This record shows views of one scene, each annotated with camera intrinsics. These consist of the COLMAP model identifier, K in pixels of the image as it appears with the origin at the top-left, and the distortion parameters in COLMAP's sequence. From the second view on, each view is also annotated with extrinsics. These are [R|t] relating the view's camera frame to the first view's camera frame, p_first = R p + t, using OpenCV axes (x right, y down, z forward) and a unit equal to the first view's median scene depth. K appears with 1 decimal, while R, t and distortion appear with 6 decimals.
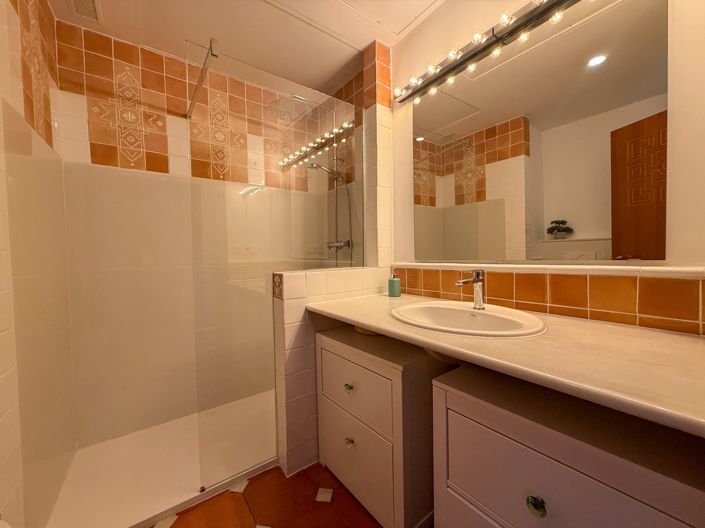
lens RADIAL K [[282.6, 0, 352.2], [0, 282.6, 262.0], [0, 0, 1]] dist [0.000195, 0.000006]
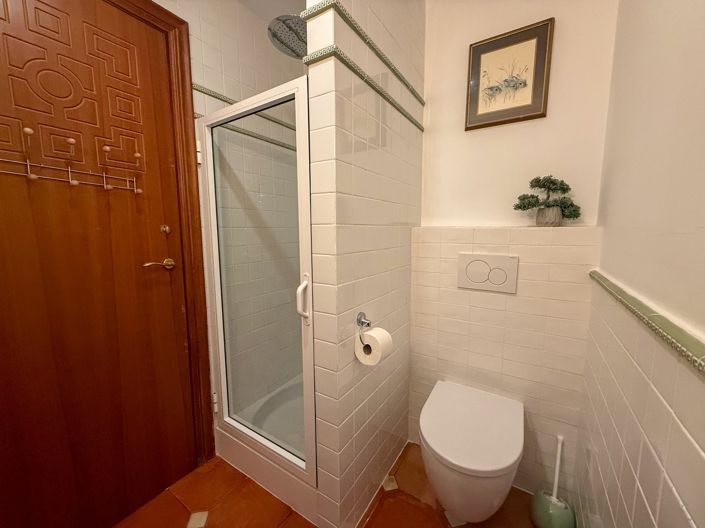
lens RADIAL K [[282.6, 0, 352.2], [0, 282.6, 263.4], [0, 0, 1]] dist [0.000195, 0.000006]
pose [[-0.347904, -0.087804, 0.933409, 0.472091], [0.037873, 0.993476, 0.107570, -0.088698], [-0.936765, 0.072775, -0.342309, 1.340708]]
